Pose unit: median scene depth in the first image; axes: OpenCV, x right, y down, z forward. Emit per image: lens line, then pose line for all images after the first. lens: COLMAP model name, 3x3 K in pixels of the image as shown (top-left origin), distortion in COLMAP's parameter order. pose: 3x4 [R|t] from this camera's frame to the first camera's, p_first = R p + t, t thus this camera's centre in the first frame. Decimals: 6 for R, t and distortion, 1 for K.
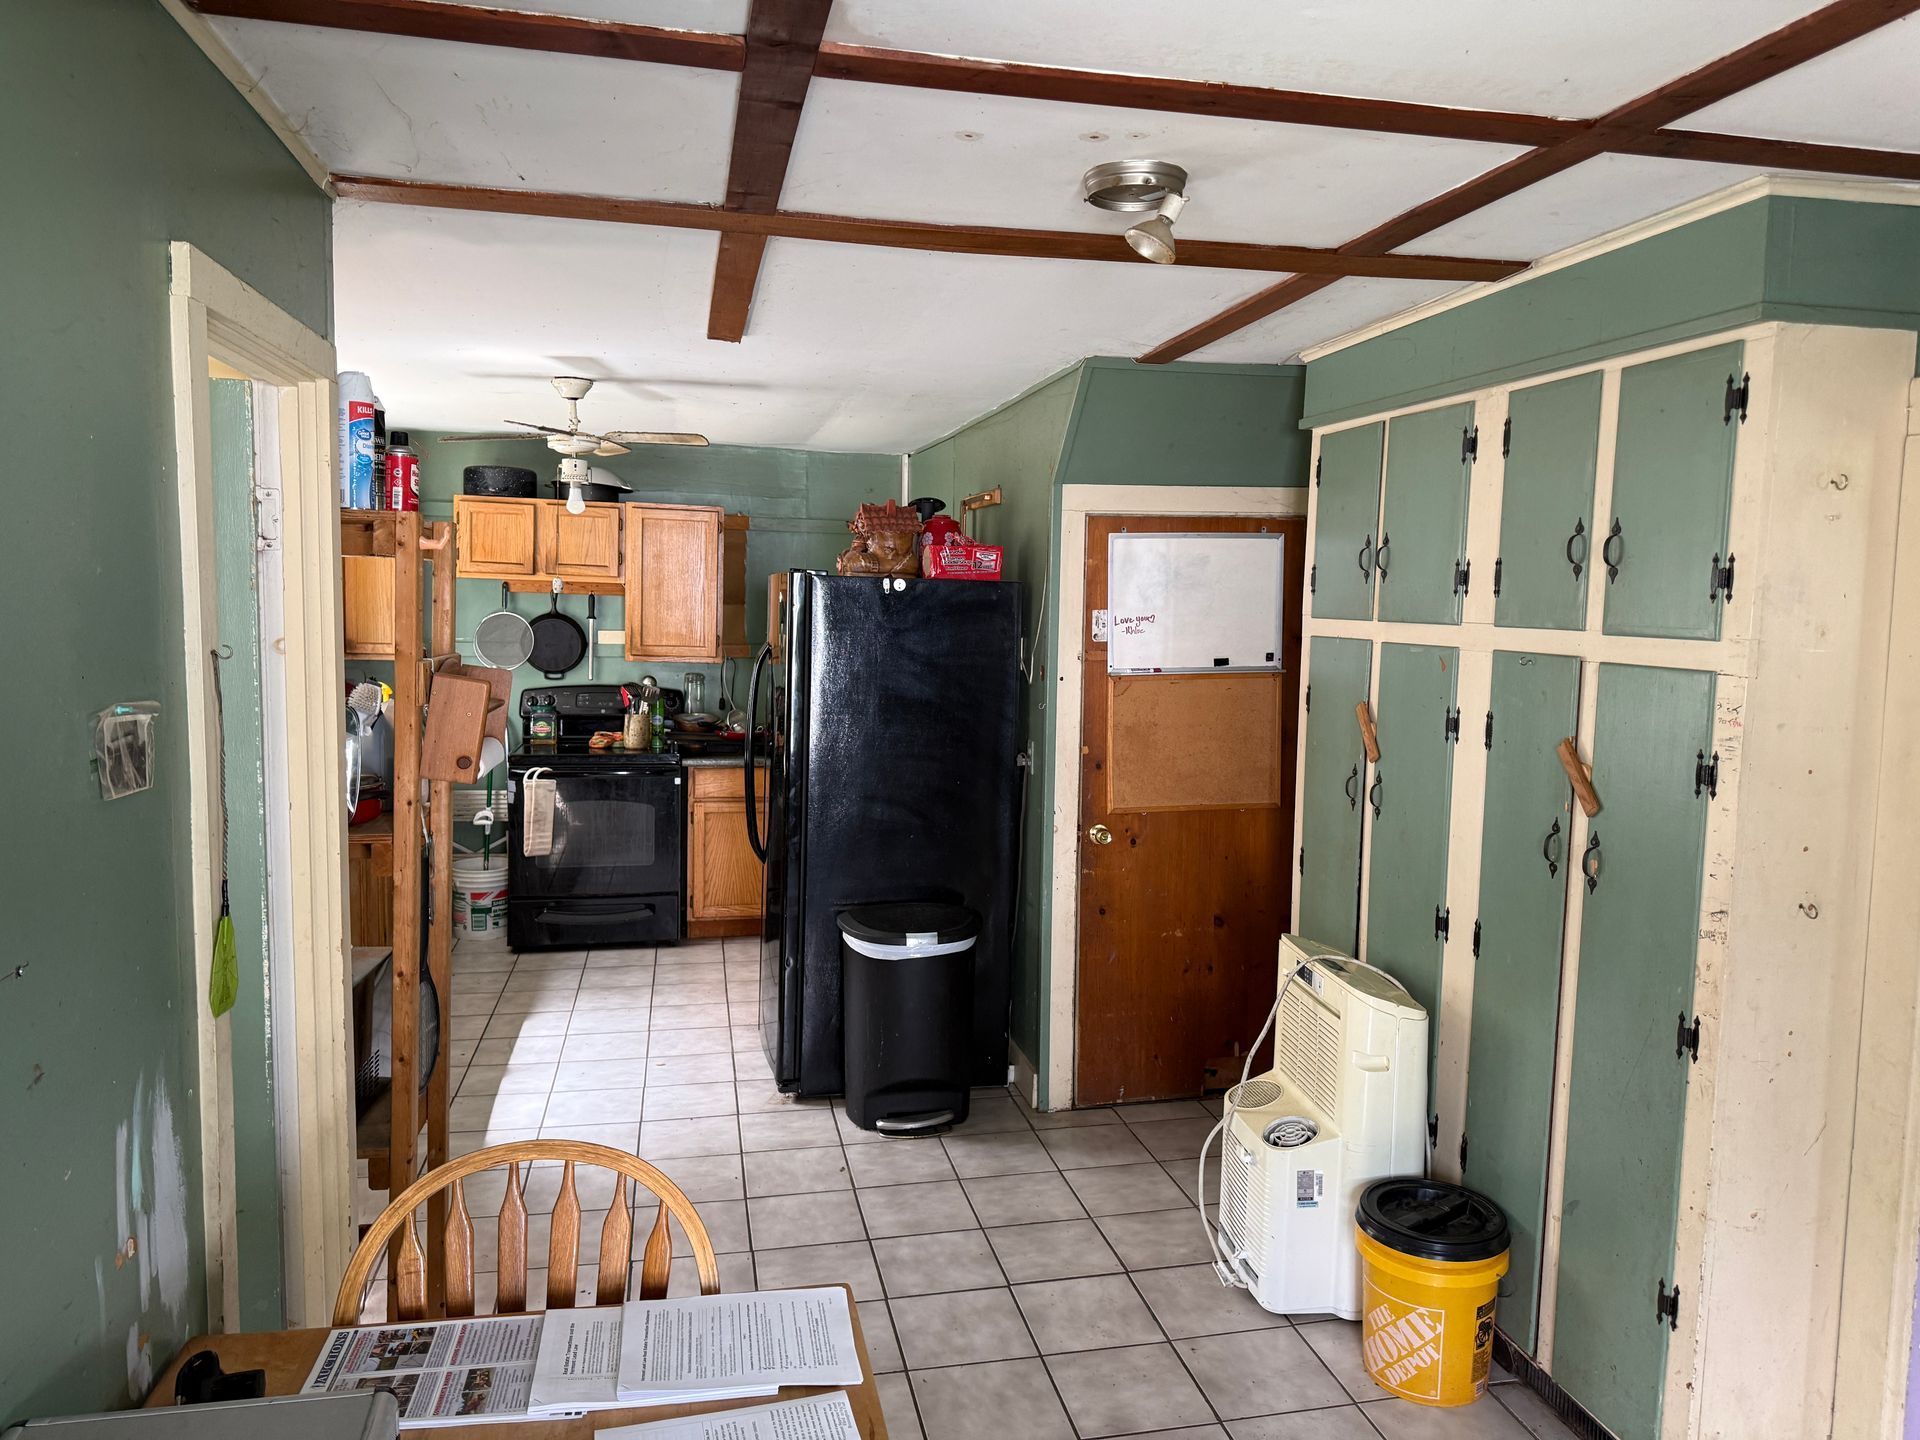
lens RADIAL K [[1346.1, 0, 979.3], [0, 1346.1, 710.2], [0, 0, 1]] dist [0.036042, -0.053047]
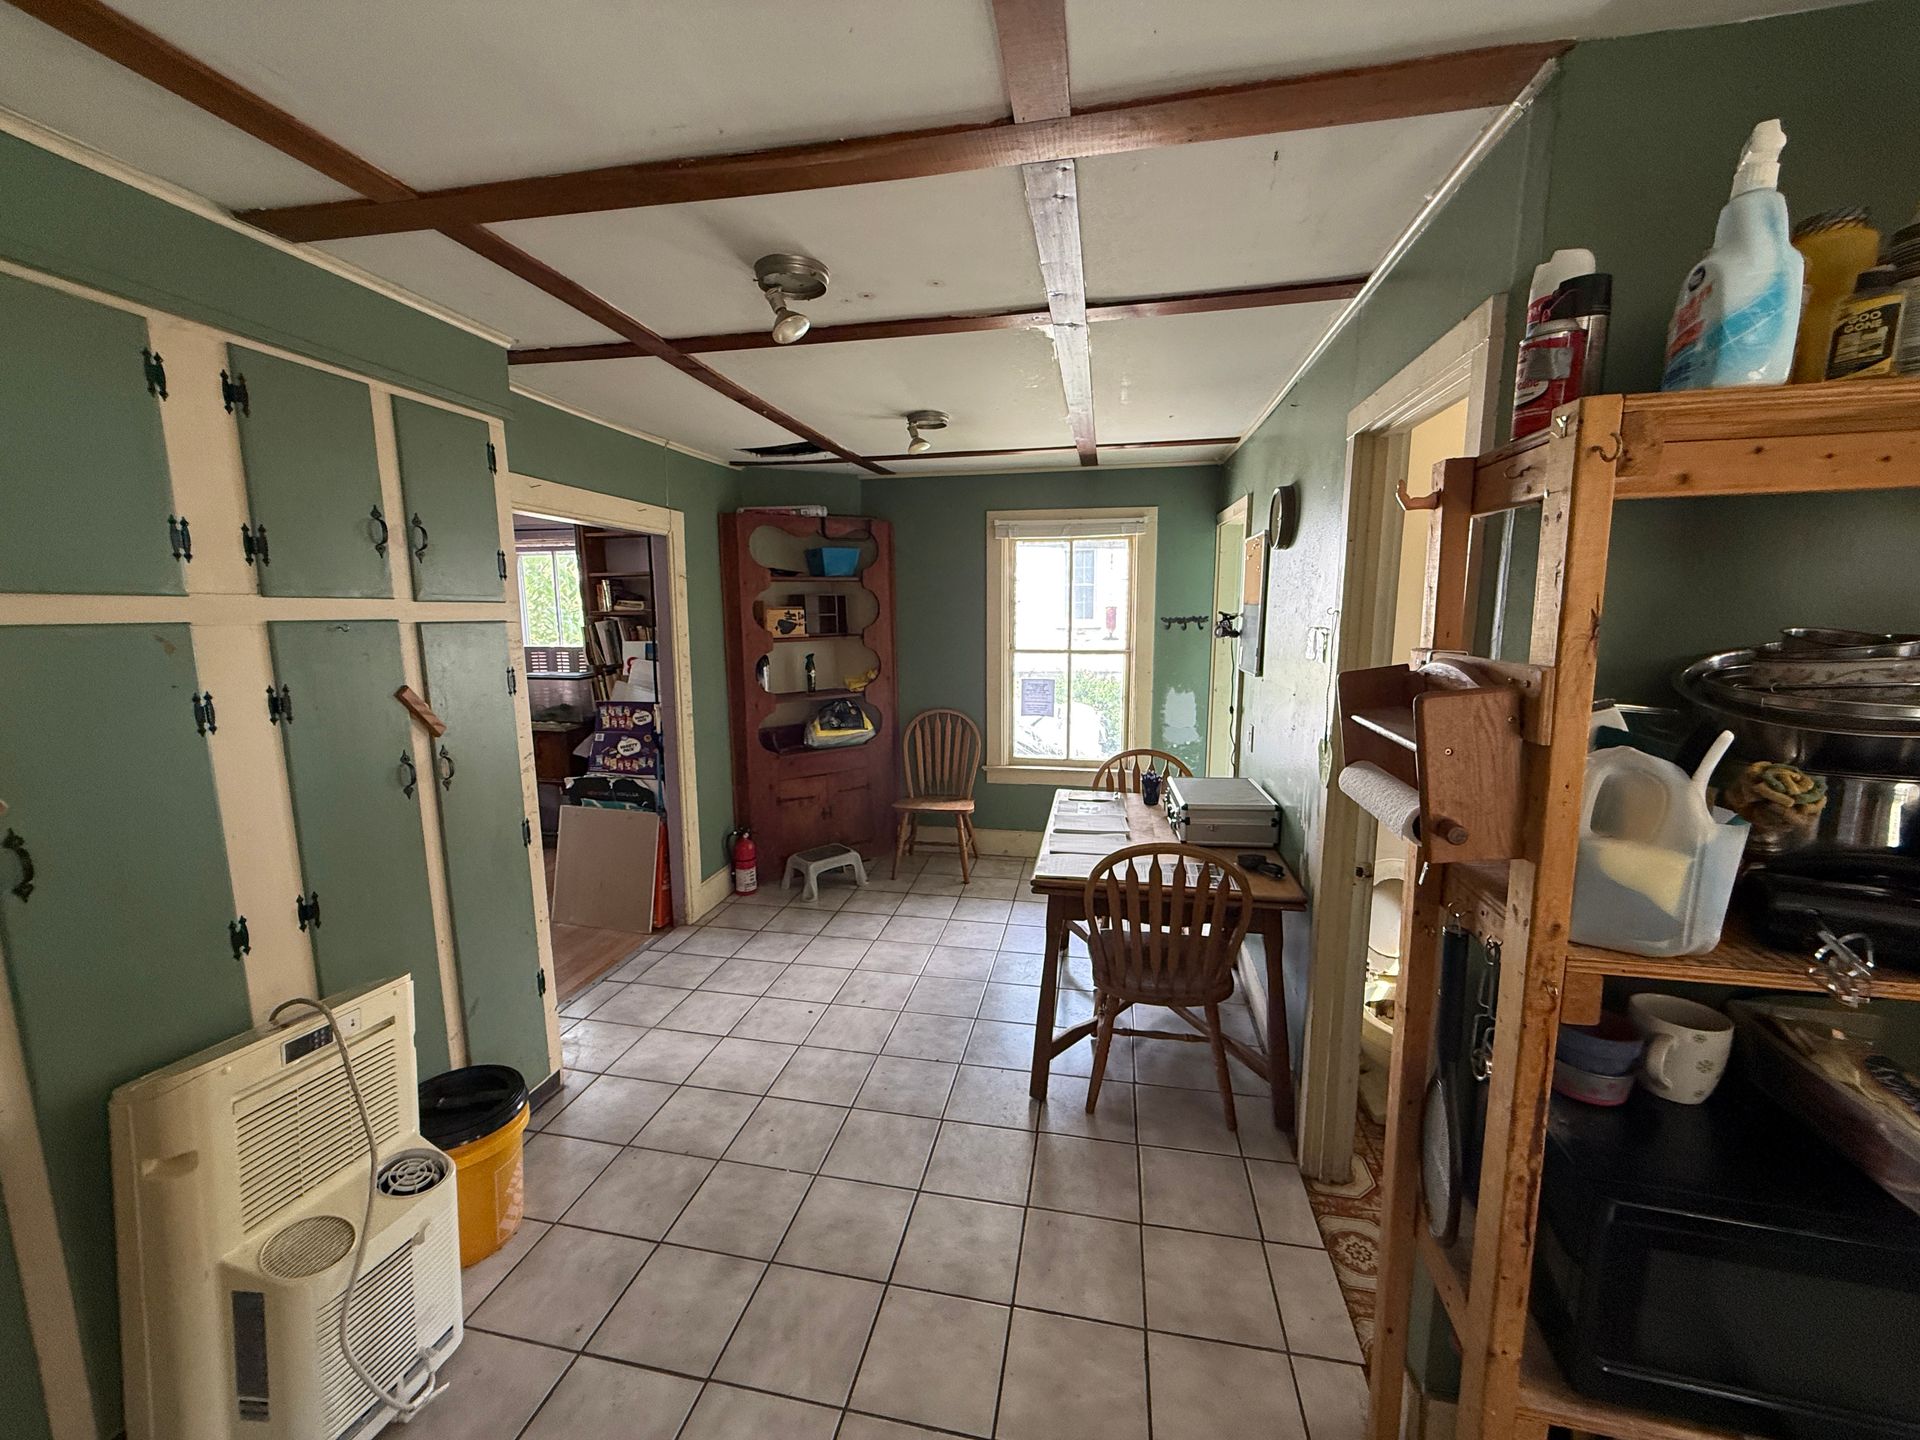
lens RADIAL K [[765.0, 0, 954.1], [0, 765.0, 718.6], [0, 0, 1]] dist [0.000074, 0.000015]
pose [[-0.914431, -0.071081, 0.398451, -0.207070], [0.022508, 0.974004, 0.225411, -0.063107], [-0.404115, 0.215091, -0.889060, 0.926554]]
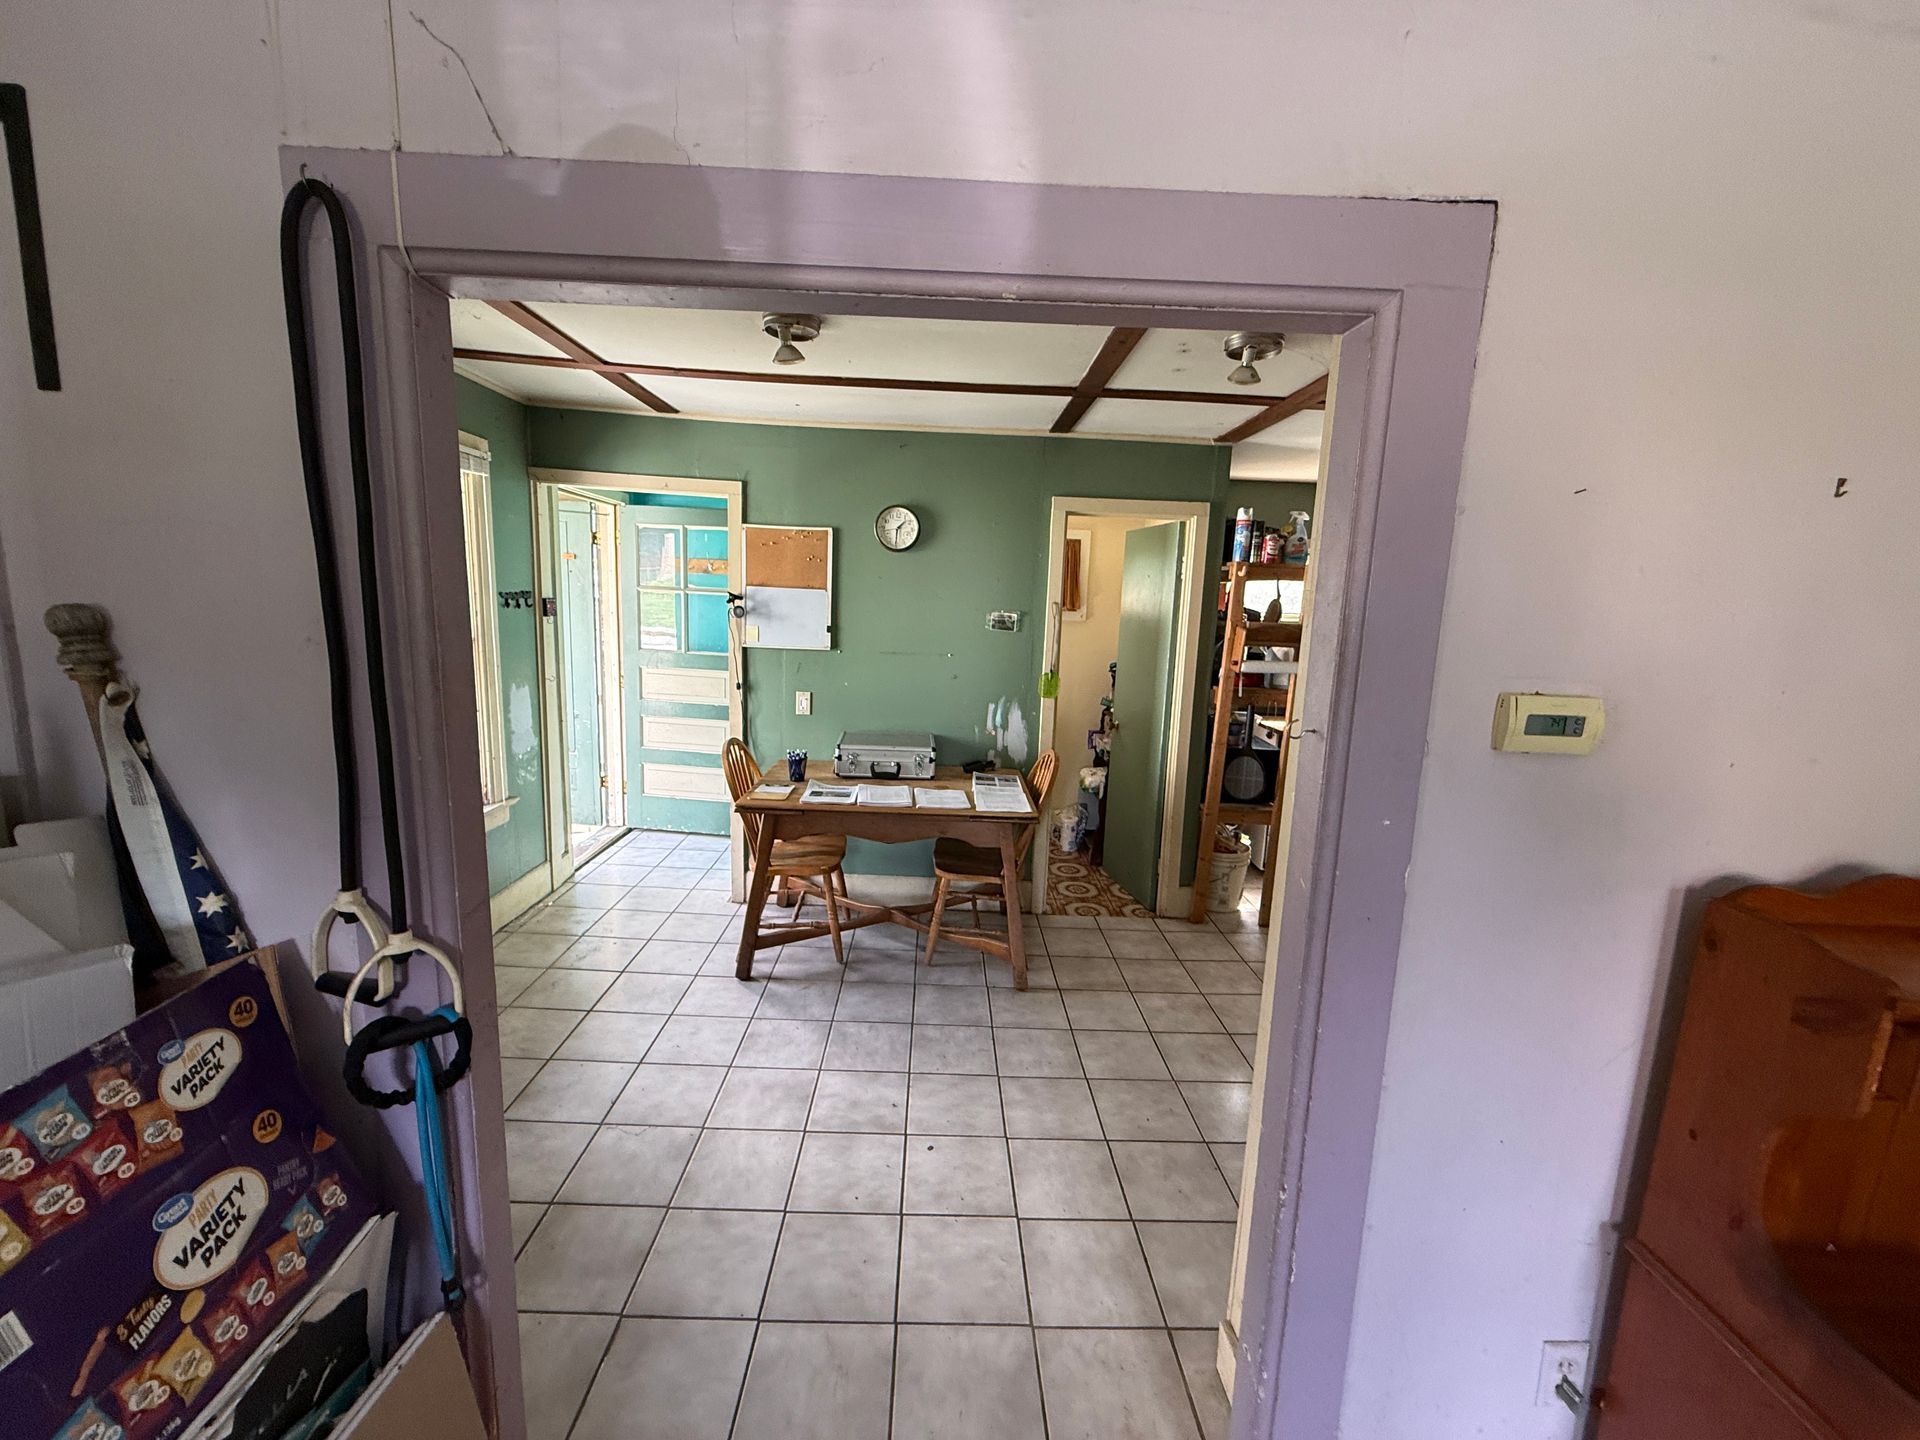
lens RADIAL K [[765.0, 0, 957.4], [0, 765.0, 719.4], [0, 0, 1]] dist [0.000074, 0.000015]
pose [[-0.191270, 0.127647, -0.973202, 0.661580], [-0.125044, 0.980260, 0.153148, -0.006017], [0.973540, 0.150986, -0.171533, 0.460062]]
